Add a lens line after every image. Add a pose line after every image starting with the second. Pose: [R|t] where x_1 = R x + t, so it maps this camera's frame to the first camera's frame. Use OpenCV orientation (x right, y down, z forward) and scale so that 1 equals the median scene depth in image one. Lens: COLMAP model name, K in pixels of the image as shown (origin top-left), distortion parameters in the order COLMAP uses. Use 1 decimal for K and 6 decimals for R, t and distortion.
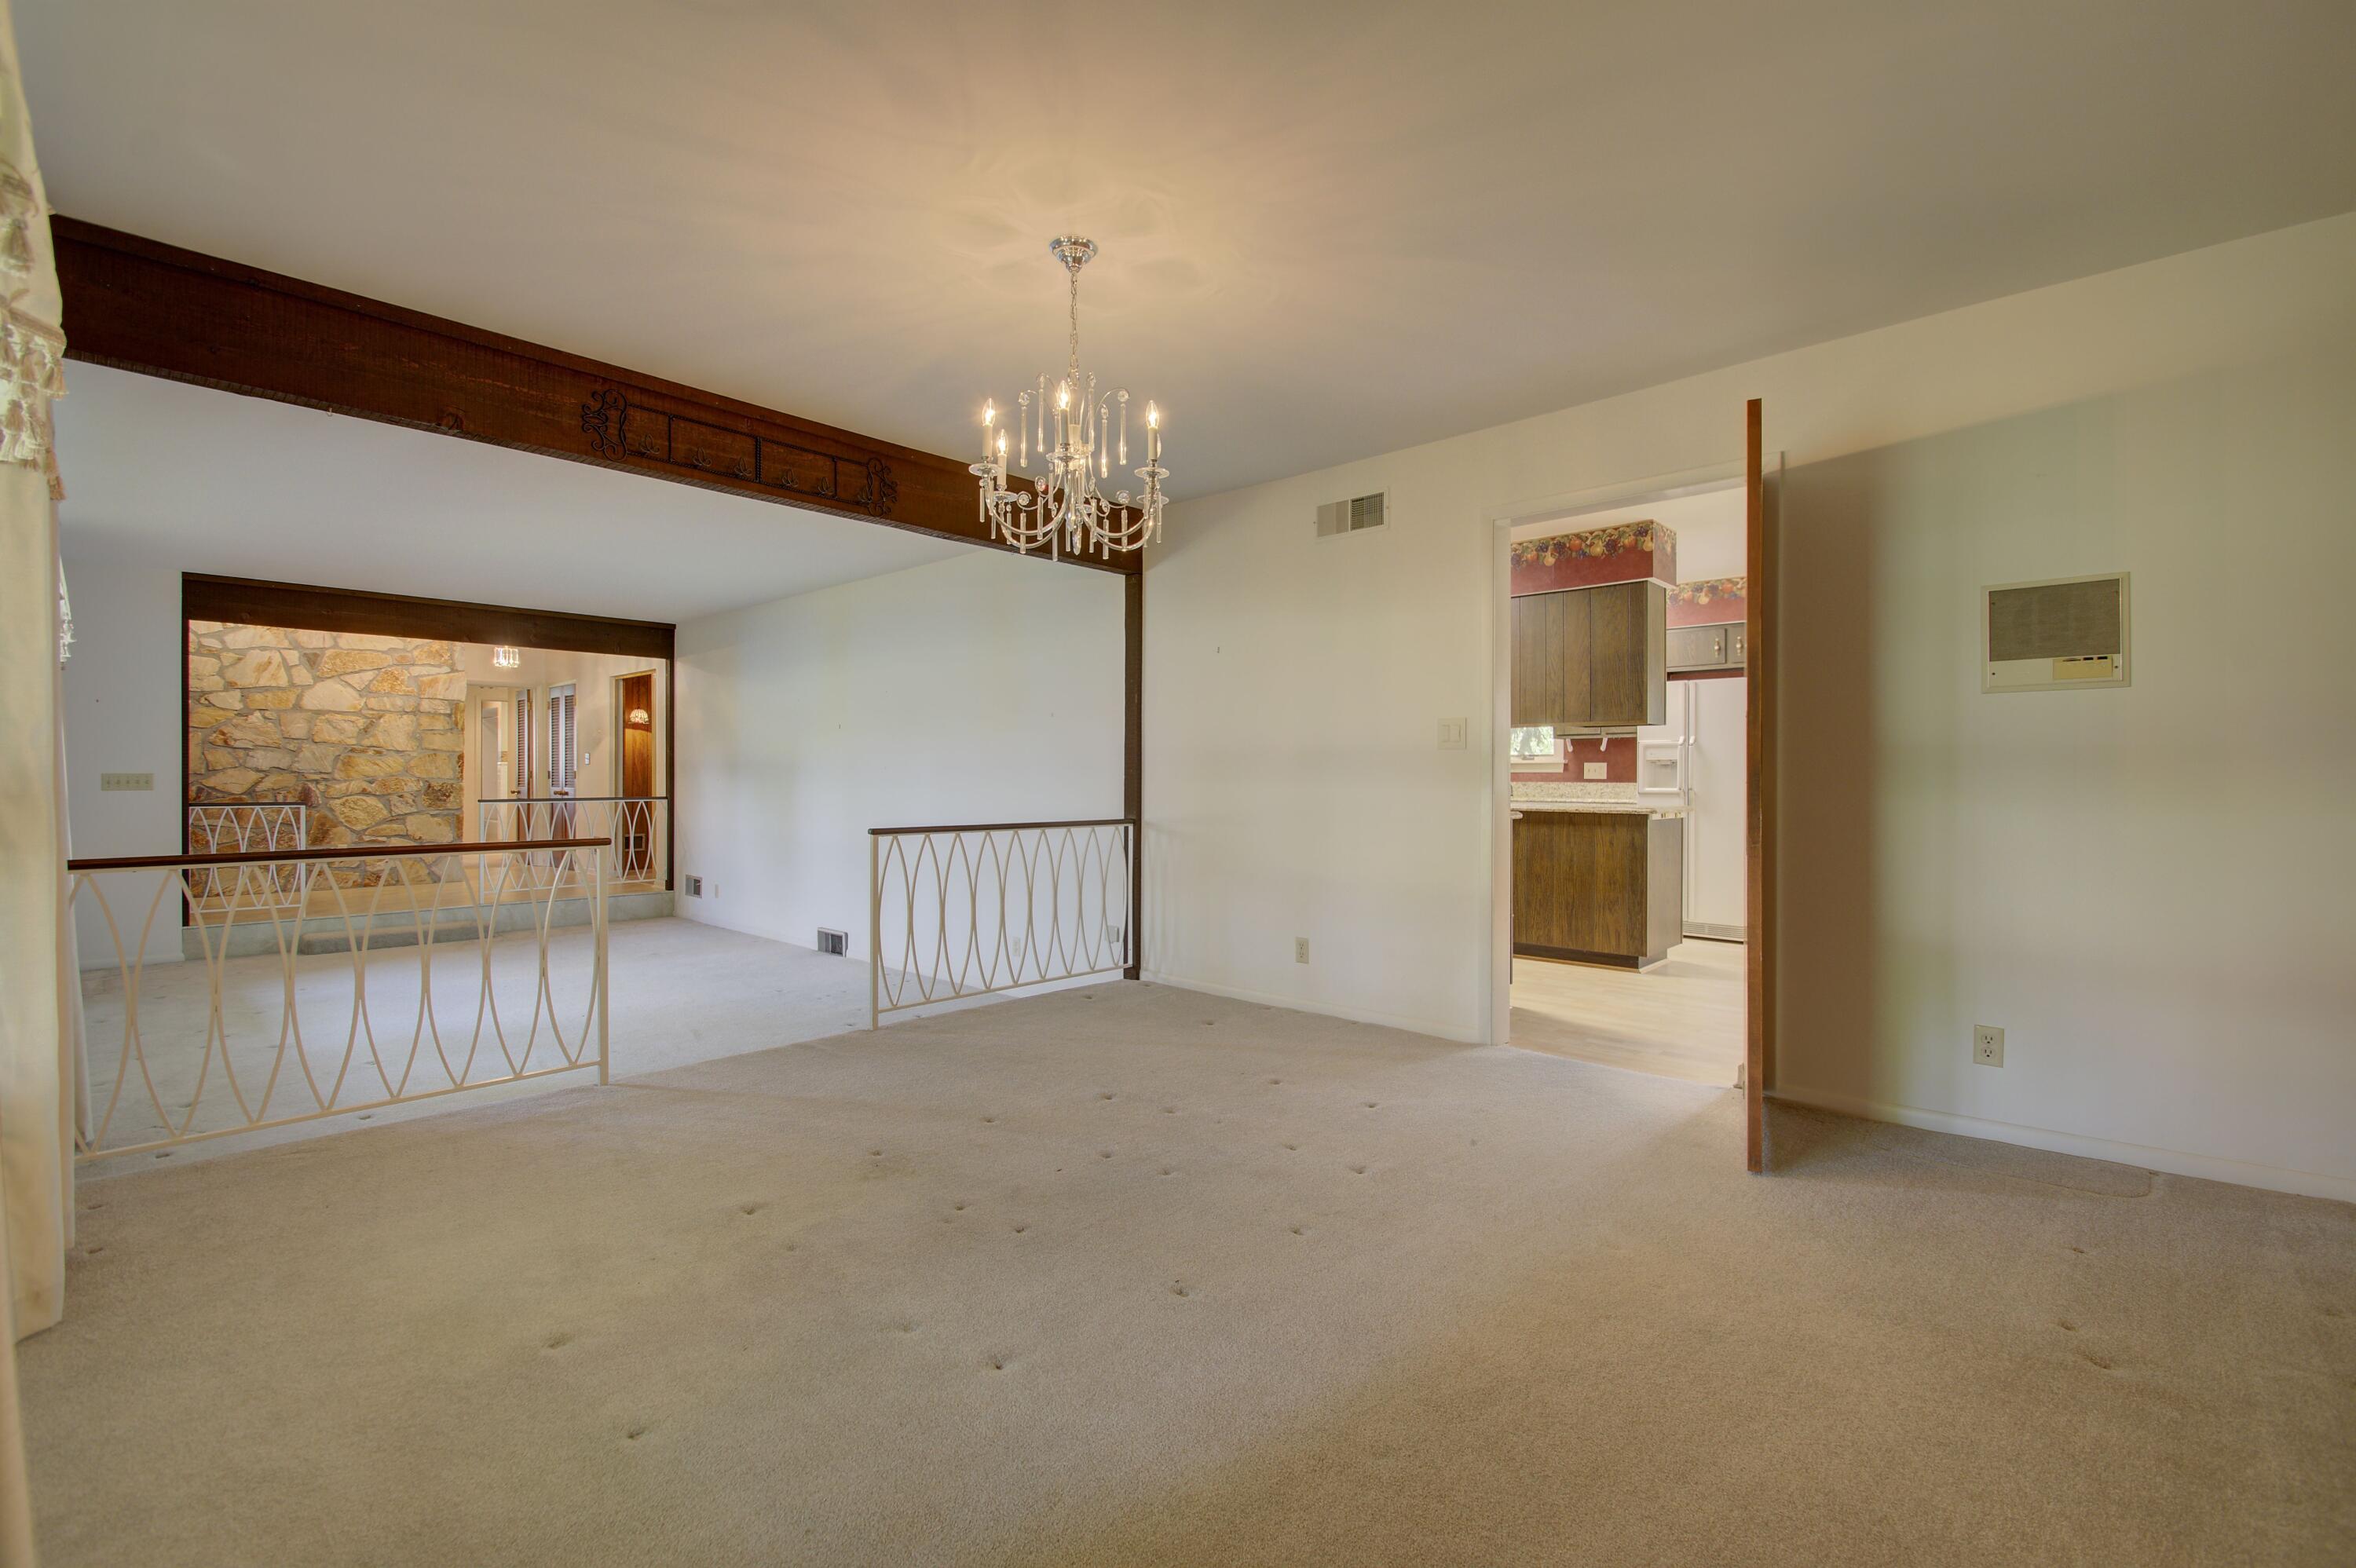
lens RADIAL K [[1033.8, 0, 1177.1], [0, 1033.8, 777.2], [0, 0, 1]] dist [0.003144, -0.000276]
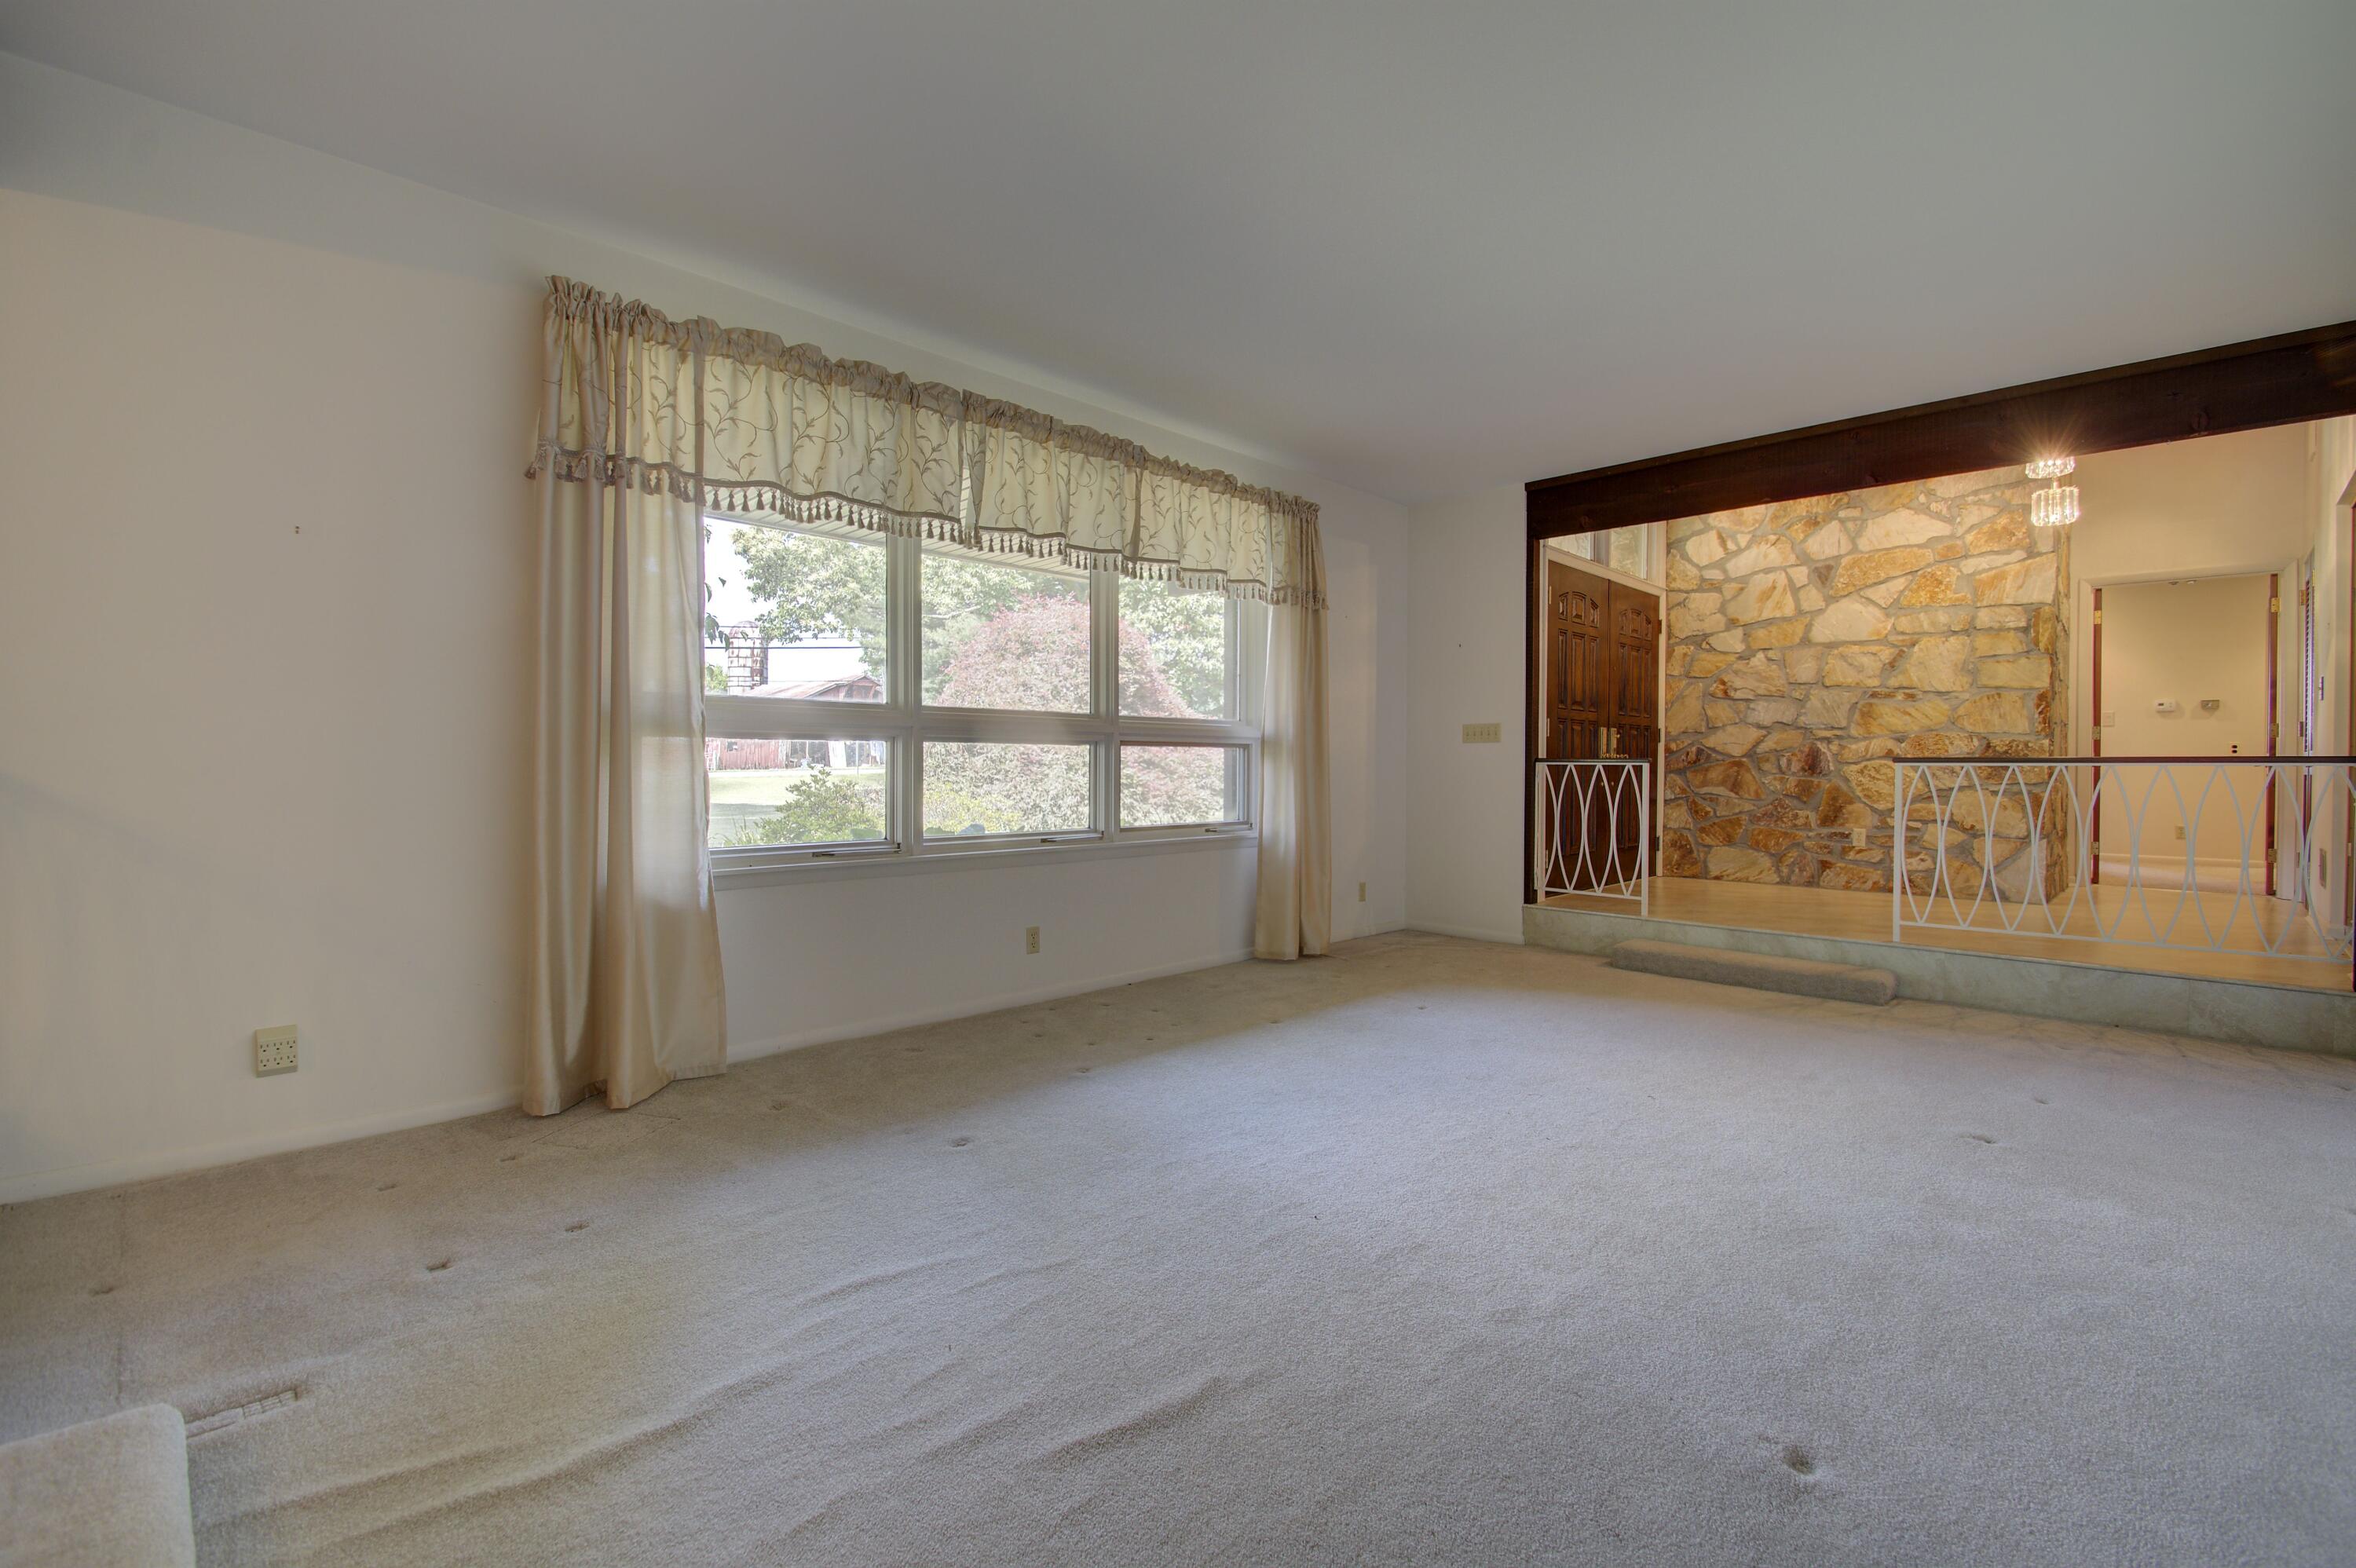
lens RADIAL K [[1033.8, 0, 1177.5], [0, 1033.8, 779.5], [0, 0, 1]] dist [0.003144, -0.000276]
pose [[-0.034969, 0.008800, -0.999350, -0.081744], [-0.005187, 0.999946, 0.008986, 0.027939], [0.999375, 0.005498, -0.034921, 0.567667]]
